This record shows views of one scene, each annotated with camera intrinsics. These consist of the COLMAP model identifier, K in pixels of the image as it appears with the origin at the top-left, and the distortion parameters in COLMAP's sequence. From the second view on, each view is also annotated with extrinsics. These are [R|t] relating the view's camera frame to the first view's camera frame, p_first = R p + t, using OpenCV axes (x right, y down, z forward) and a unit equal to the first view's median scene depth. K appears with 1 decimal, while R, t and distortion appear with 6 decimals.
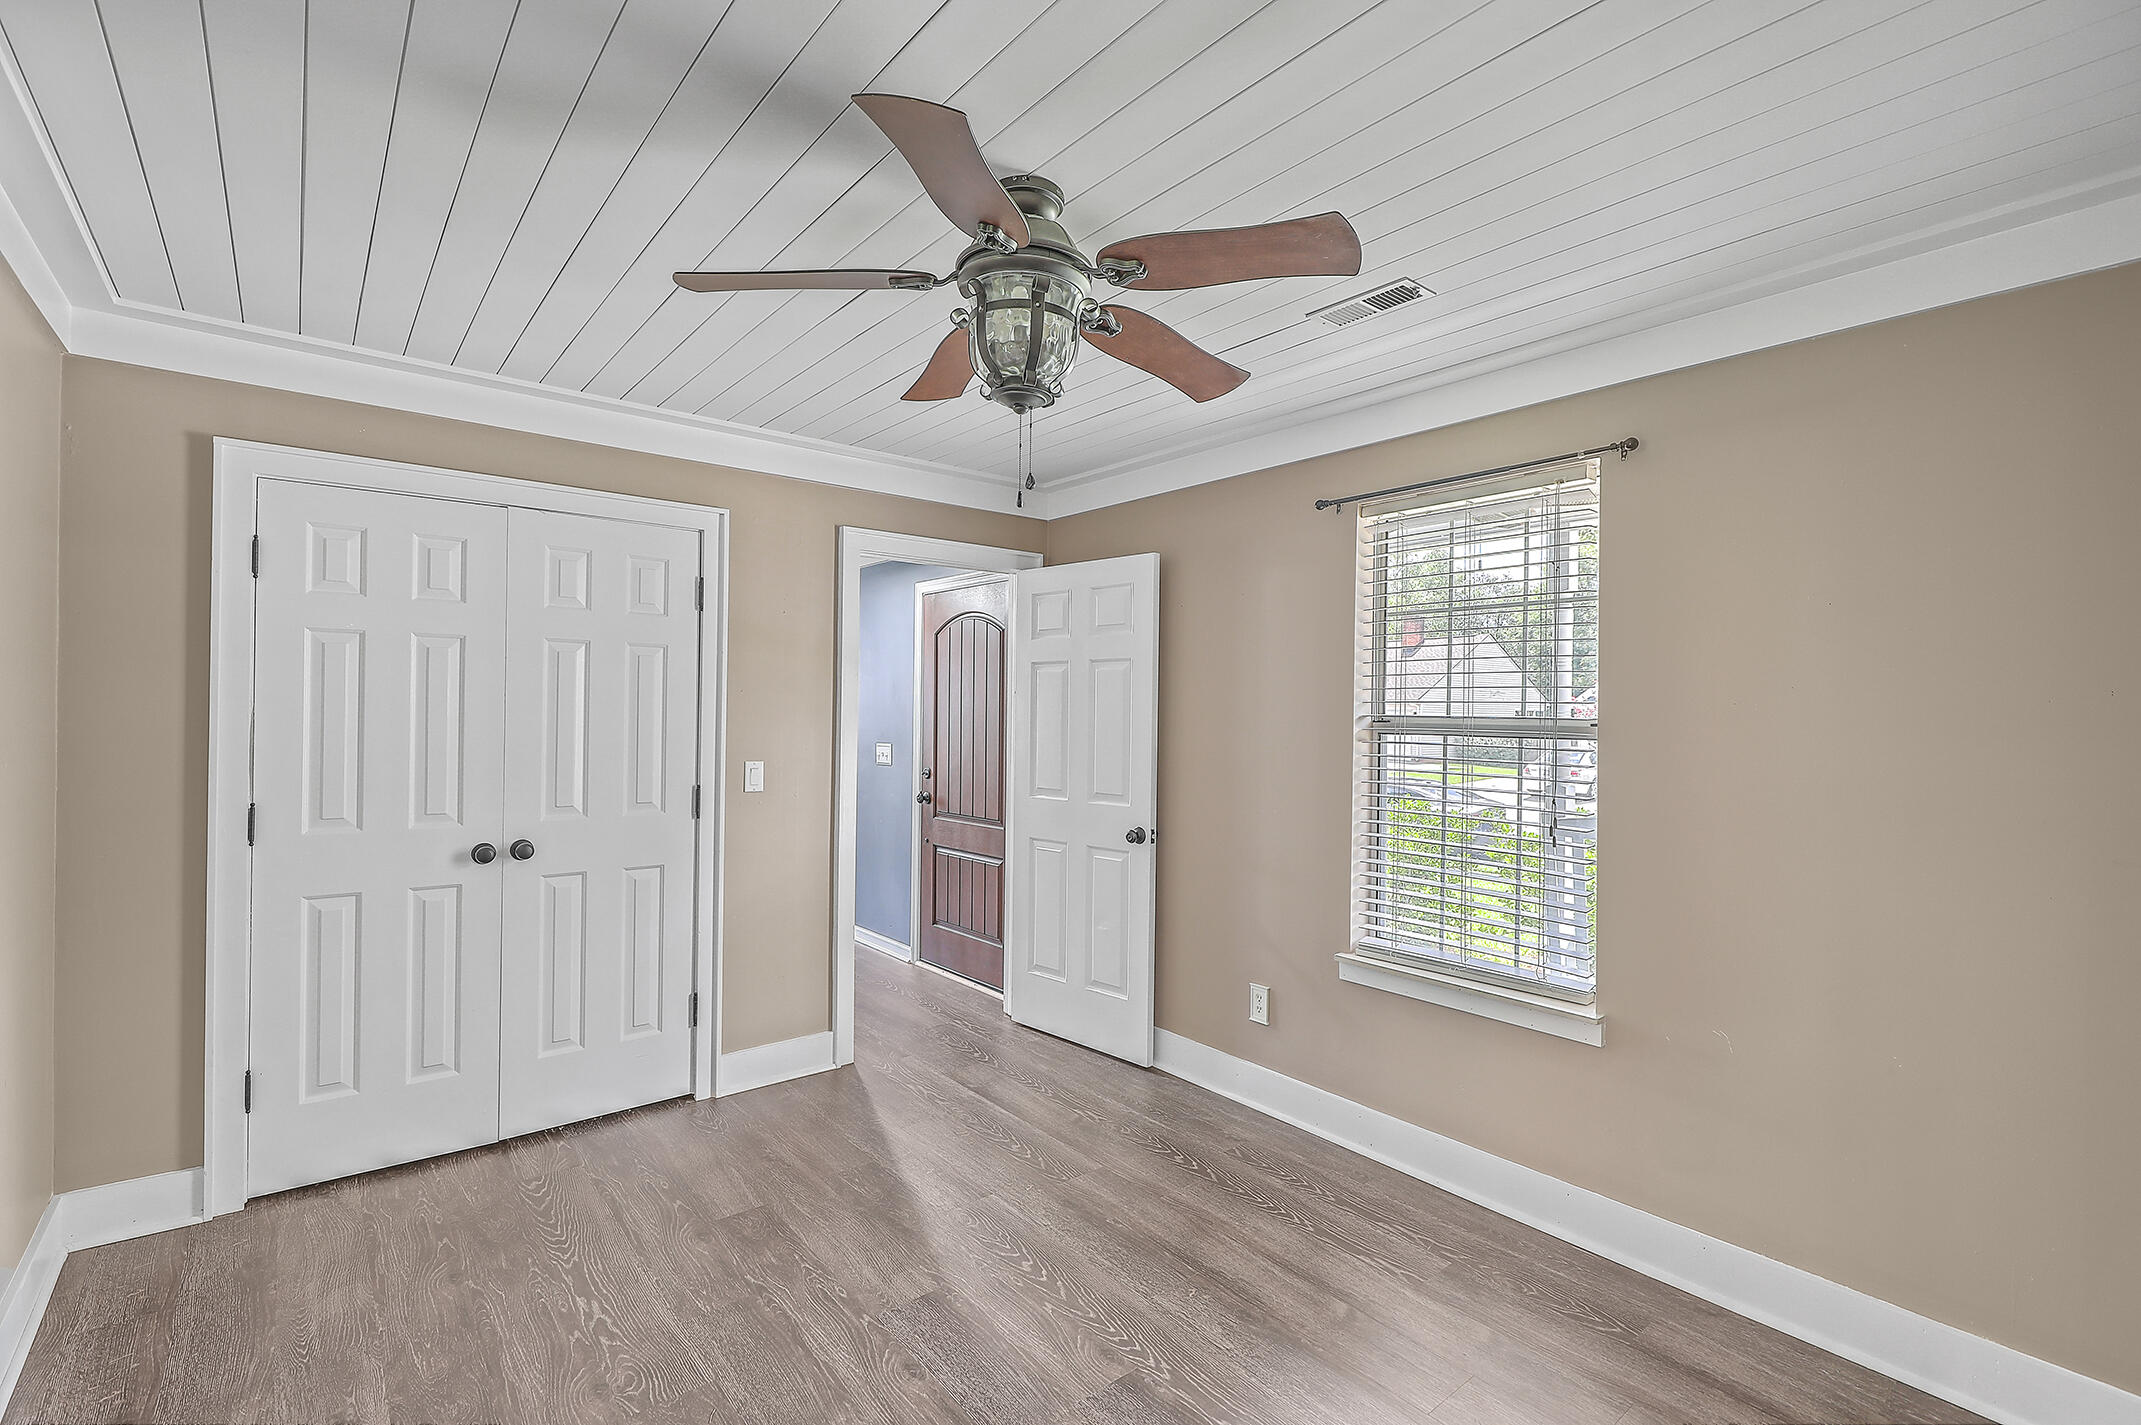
lens RADIAL K [[975.3, 0, 1079.0], [0, 975.3, 713.5], [0, 0, 1]] dist [-0.001321, 0.000041]
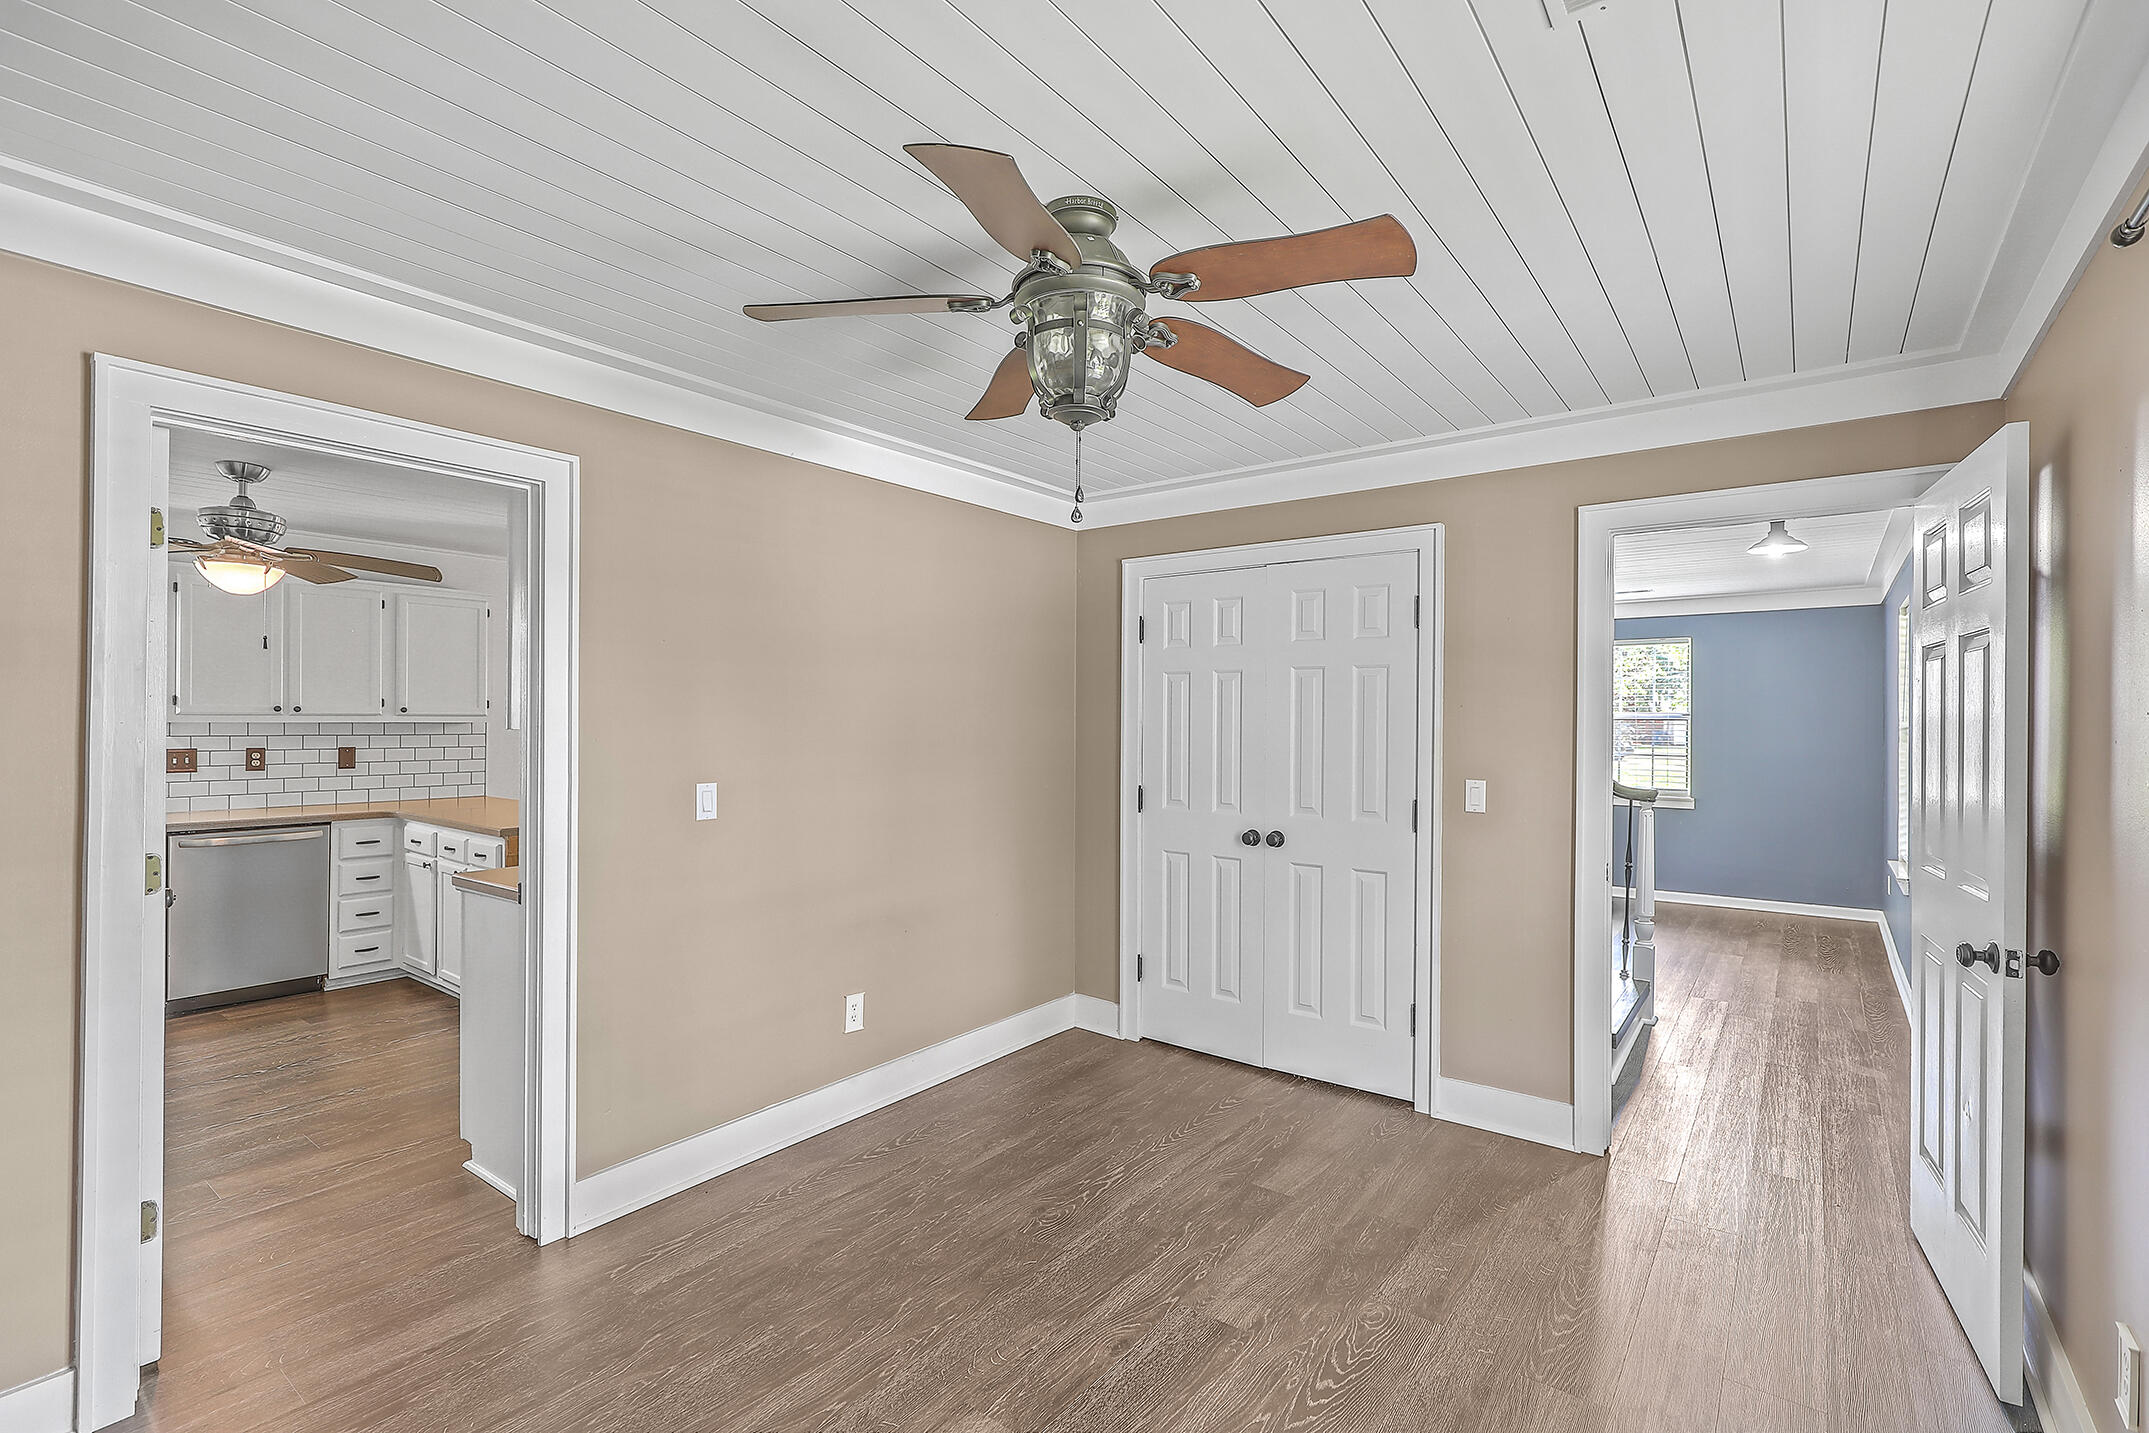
lens RADIAL K [[952.1, 0, 1079.3], [0, 952.1, 725.7], [0, 0, 1]] dist [-0.000077, 0.000027]
pose [[0.234936, -0.007288, -0.971984, 0.624794], [-0.007398, 0.999930, -0.009286, 0.010106], [0.971983, 0.009372, 0.234865, 0.537904]]
